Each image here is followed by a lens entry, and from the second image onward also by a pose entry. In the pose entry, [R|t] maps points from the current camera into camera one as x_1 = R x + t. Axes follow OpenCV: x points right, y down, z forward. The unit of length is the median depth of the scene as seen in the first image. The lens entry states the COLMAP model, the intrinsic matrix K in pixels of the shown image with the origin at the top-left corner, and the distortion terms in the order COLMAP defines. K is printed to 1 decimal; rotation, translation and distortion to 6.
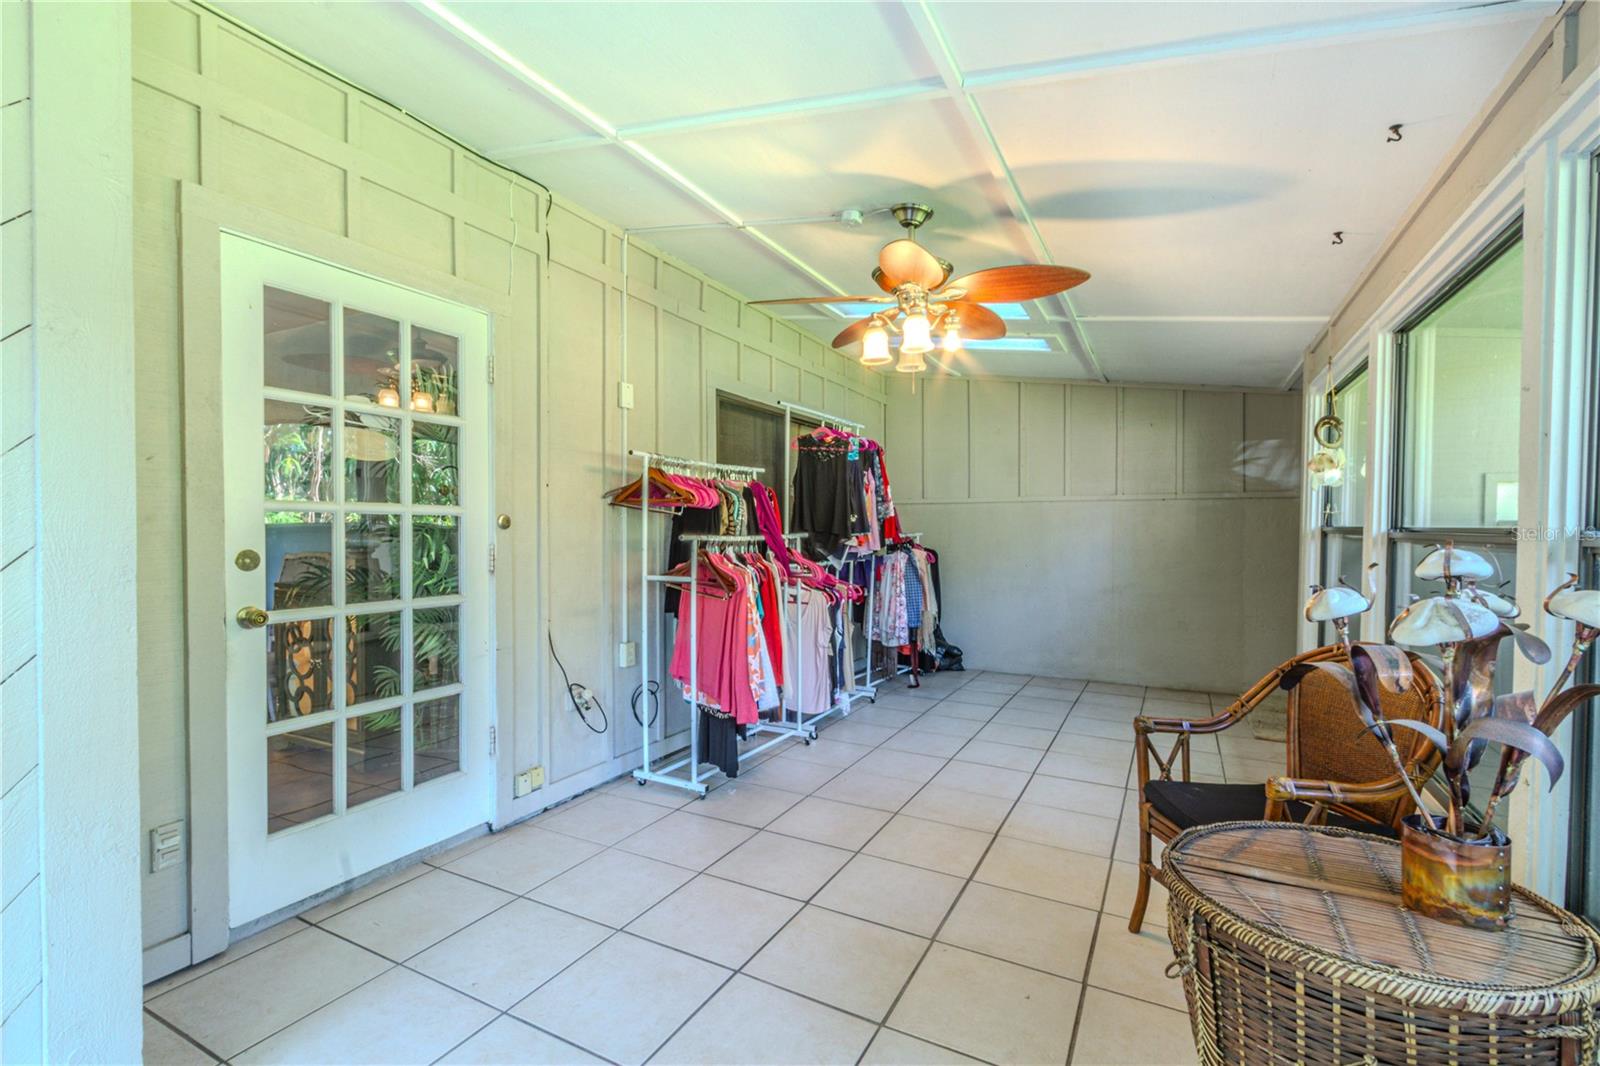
lens RADIAL K [[726.4, 0, 794.4], [0, 726.4, 534.3], [0, 0, 1]] dist [0.004893, -0.001816]
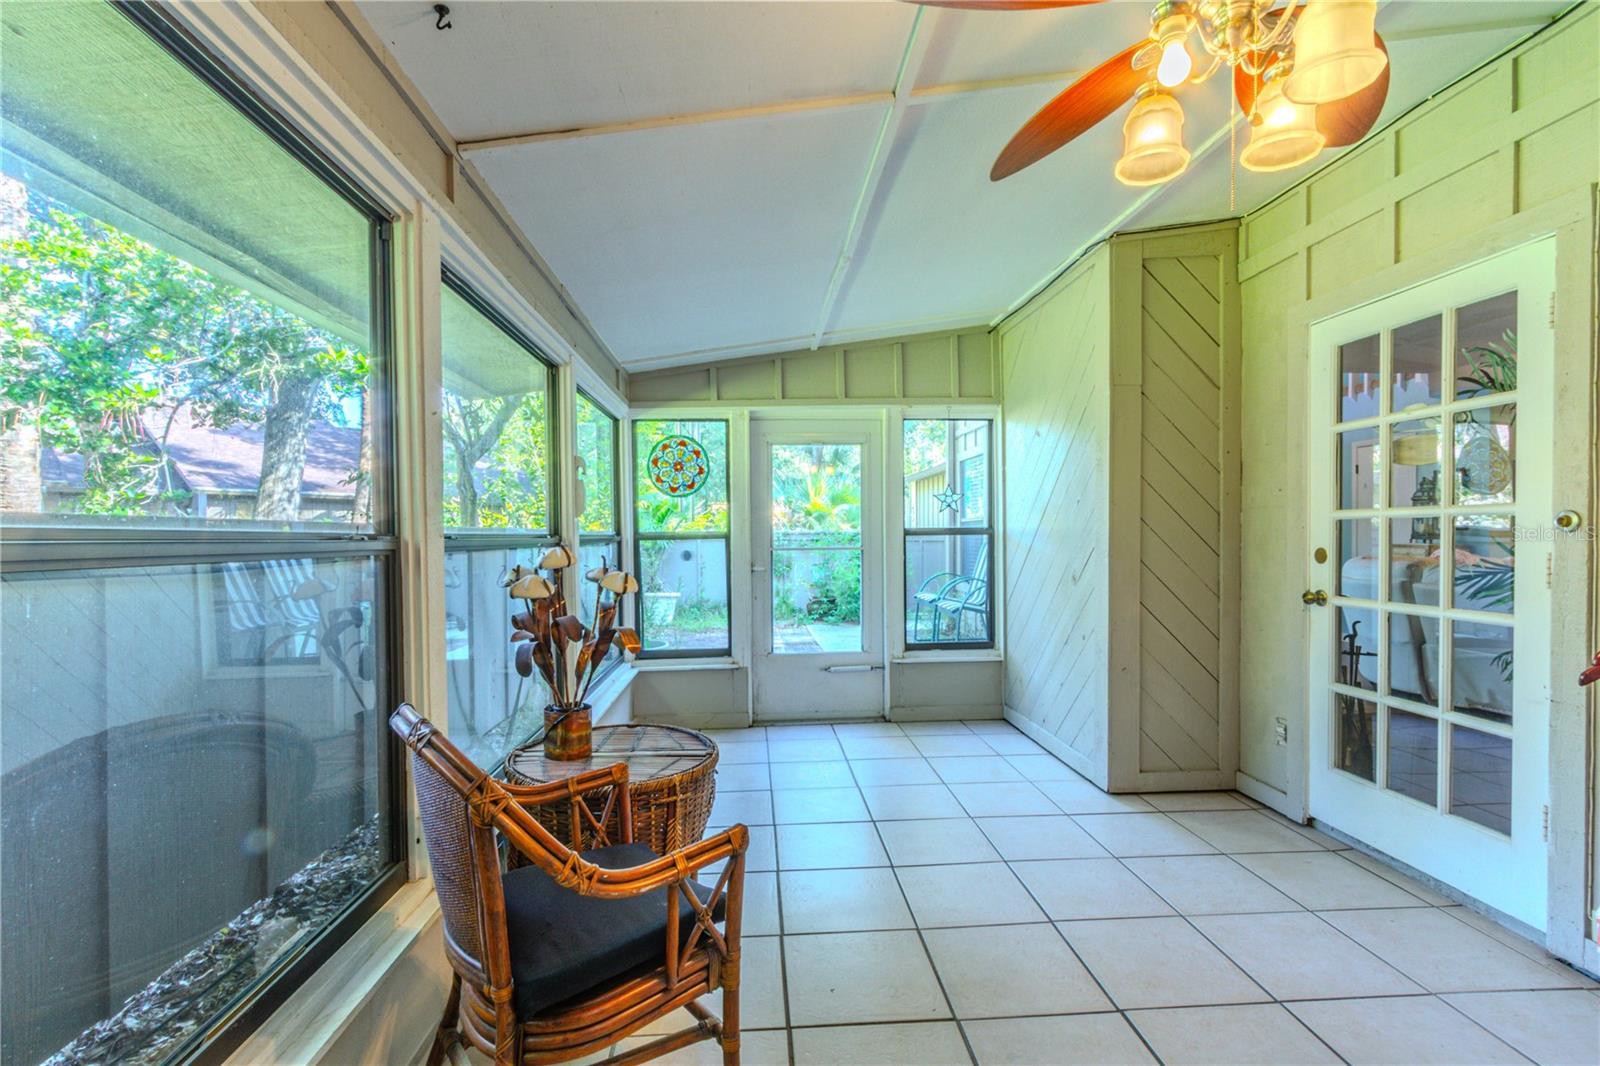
lens RADIAL K [[726.4, 0, 797.5], [0, 726.4, 540.3], [0, 0, 1]] dist [0.004893, -0.001816]
pose [[-0.850967, 0.003762, -0.525205, 0.684147], [-0.004831, 0.999876, 0.014989, -0.007446], [0.525197, 0.015292, -0.850844, 1.401942]]
